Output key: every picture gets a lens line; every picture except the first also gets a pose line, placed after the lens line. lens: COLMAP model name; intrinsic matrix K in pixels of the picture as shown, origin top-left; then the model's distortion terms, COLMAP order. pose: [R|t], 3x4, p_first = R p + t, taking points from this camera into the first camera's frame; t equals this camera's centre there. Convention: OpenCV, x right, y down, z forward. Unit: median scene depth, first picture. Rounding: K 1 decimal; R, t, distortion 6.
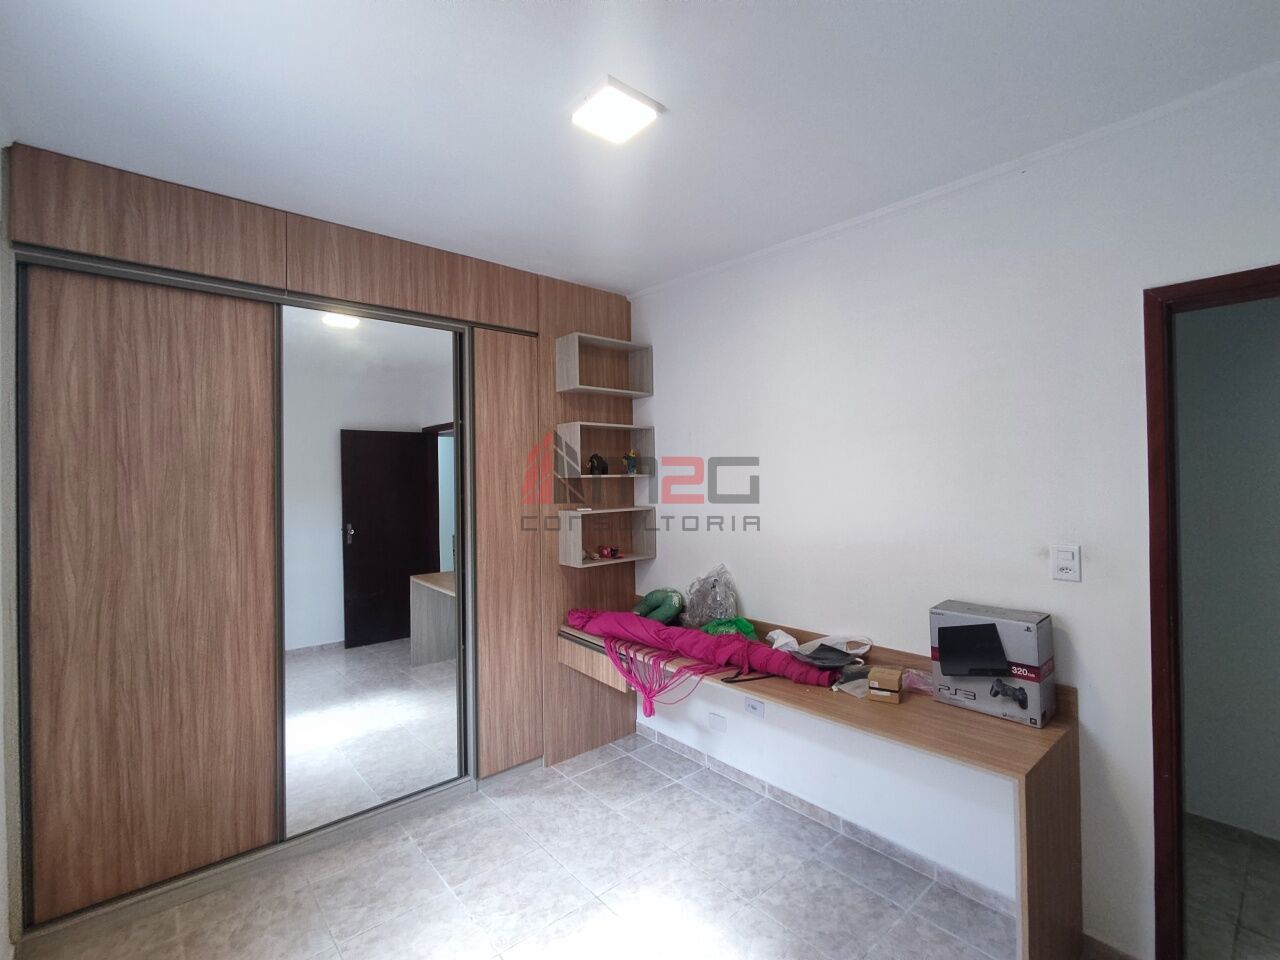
lens RADIAL K [[586.7, 0, 644.7], [0, 586.7, 468.0], [0, 0, 1]] dist [0.001771, -0.005745]
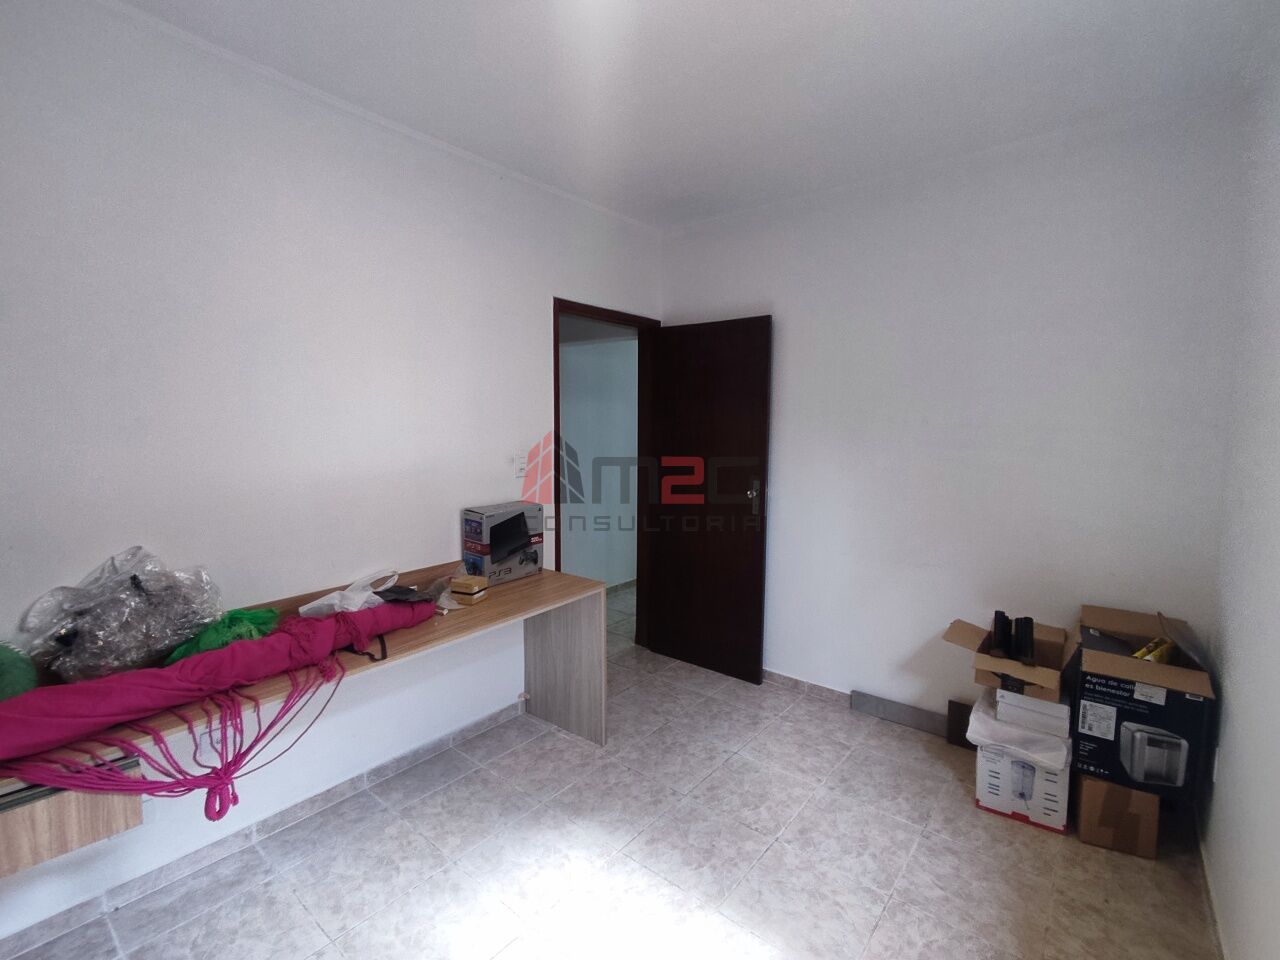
lens RADIAL K [[586.7, 0, 644.7], [0, 586.7, 468.0], [0, 0, 1]] dist [0.001771, -0.005745]
pose [[-0.173605, -0.068574, 0.982425, -0.649094], [-0.013500, 0.997645, 0.067251, 0.050693], [-0.984723, -0.001587, -0.174122, 0.762545]]
